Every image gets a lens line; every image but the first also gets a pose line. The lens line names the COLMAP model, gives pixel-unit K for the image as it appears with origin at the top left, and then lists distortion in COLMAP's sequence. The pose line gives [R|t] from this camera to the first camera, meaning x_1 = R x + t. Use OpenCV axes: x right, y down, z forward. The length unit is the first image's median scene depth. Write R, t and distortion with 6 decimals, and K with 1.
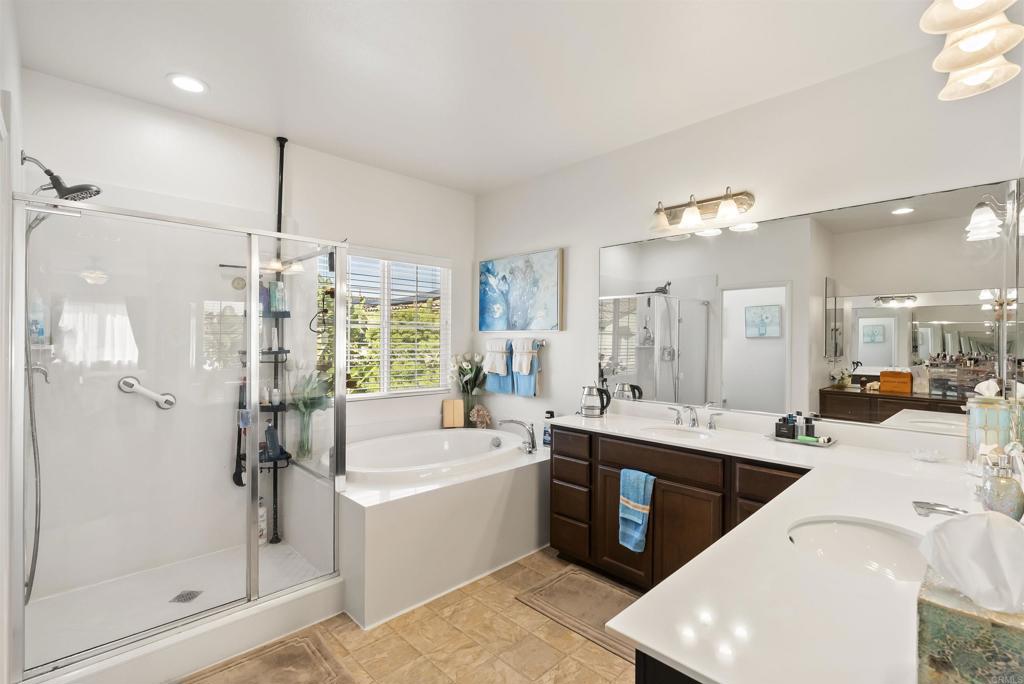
lens RADIAL K [[464.3, 0, 510.9], [0, 464.3, 334.1], [0, 0, 1]] dist [-0.003794, 0.001019]
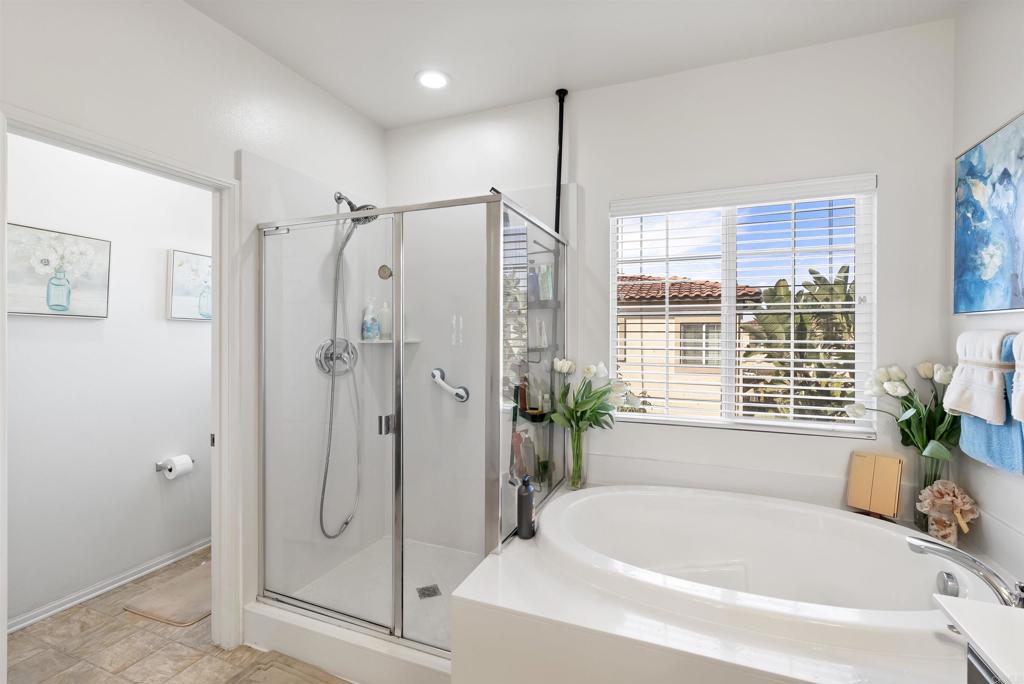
lens RADIAL K [[464.3, 0, 510.9], [0, 464.3, 334.1], [0, 0, 1]] dist [-0.003794, 0.001019]
pose [[0.400768, -0.006181, -0.916159, 0.173596], [0.011833, 0.999929, -0.001570, 0.008269], [0.916103, -0.010212, 0.400813, 0.452644]]
